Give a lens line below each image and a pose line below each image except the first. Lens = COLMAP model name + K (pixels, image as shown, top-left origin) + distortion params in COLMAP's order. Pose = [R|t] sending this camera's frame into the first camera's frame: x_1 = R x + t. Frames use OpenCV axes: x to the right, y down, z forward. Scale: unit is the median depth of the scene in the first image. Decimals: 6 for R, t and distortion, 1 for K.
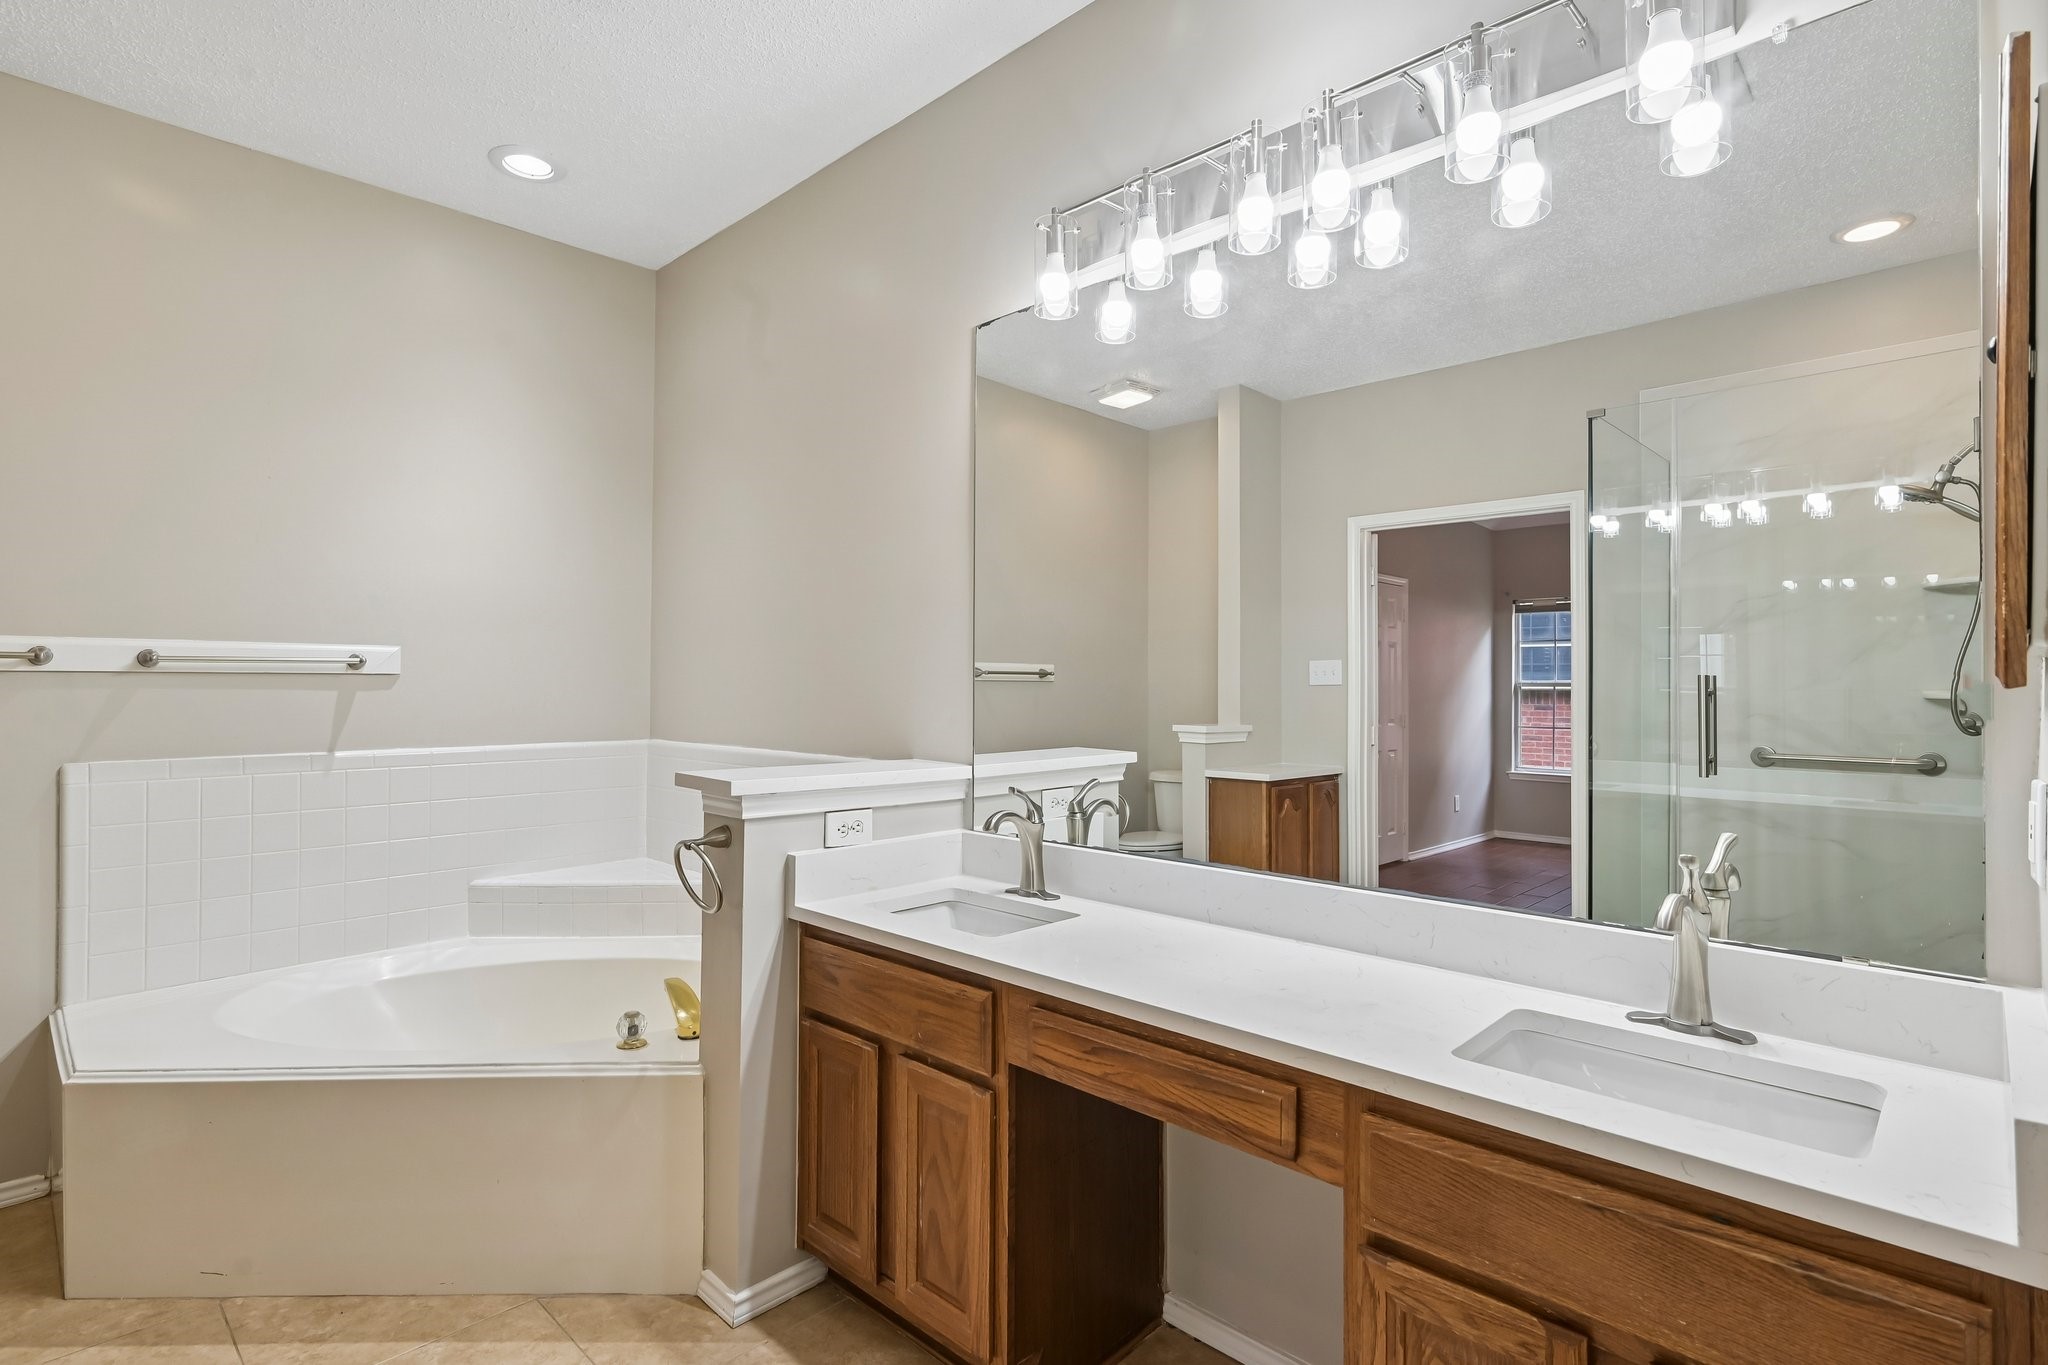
lens RADIAL K [[1004.9, 0, 1027.6], [0, 1004.9, 675.7], [0, 0, 1]] dist [0.000640, 0.000557]
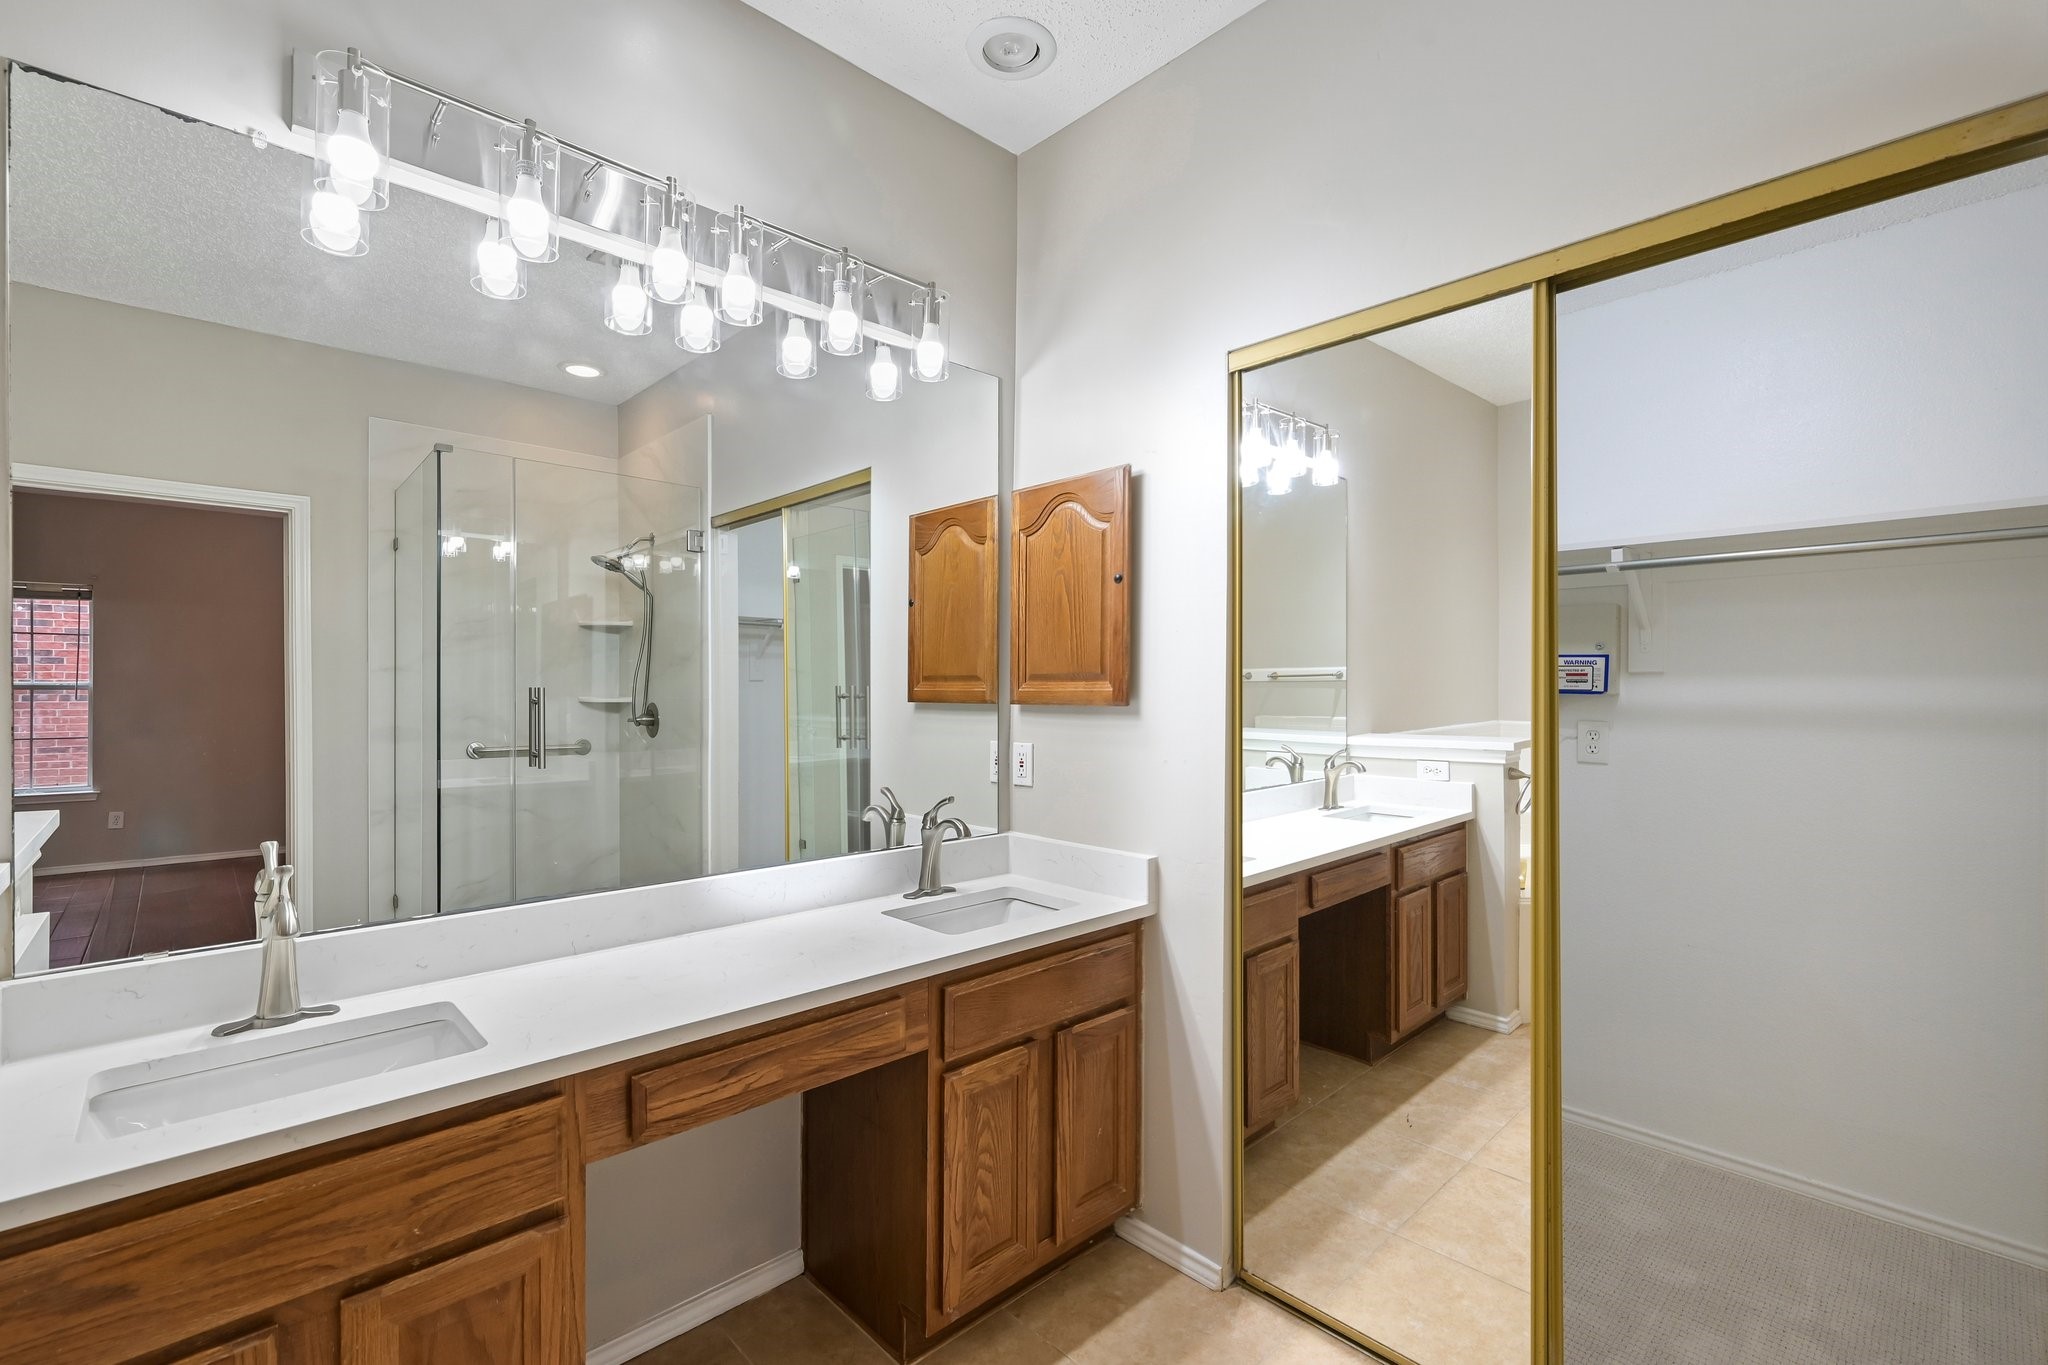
lens RADIAL K [[902.5, 0, 1027.3], [0, 902.5, 692.3], [0, 0, 1]] dist [-0.000799, -0.000044]
pose [[0.037109, -0.008733, 0.999273, -0.526828], [-0.012737, 0.999876, 0.009211, -0.014803], [-0.999230, -0.013070, 0.036993, 0.426436]]
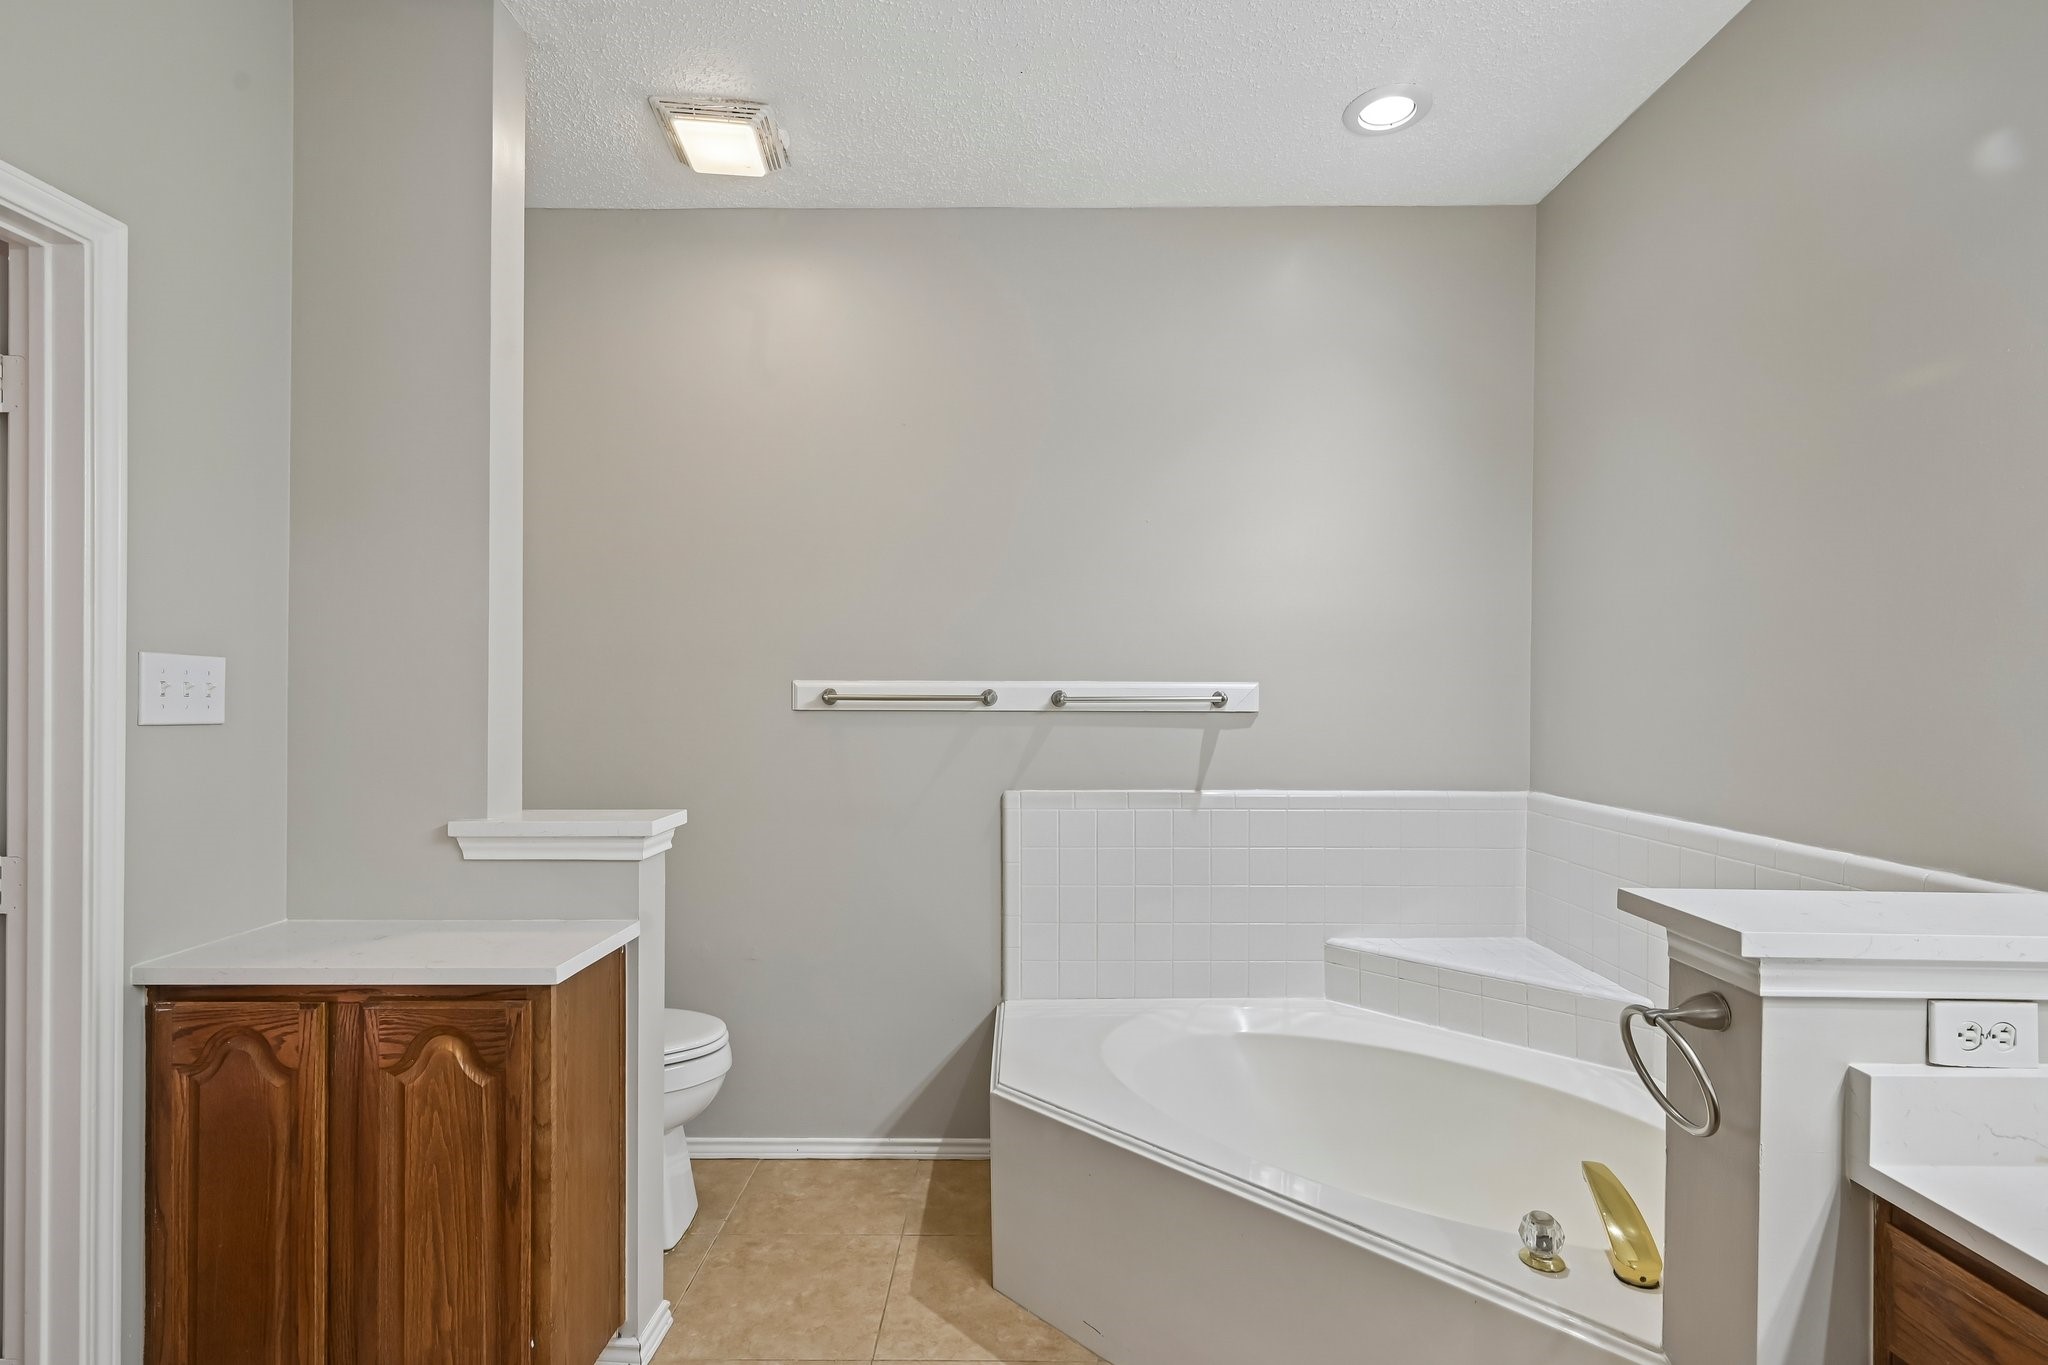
lens RADIAL K [[970.0, 0, 1028.4], [0, 970.0, 690.2], [0, 0, 1]] dist [0.001922, 0.000329]
pose [[0.696150, -0.003060, -0.717890, -0.143699], [0.004734, 0.999989, 0.000327, -0.029503], [0.717881, -0.003626, 0.696157, 0.252683]]
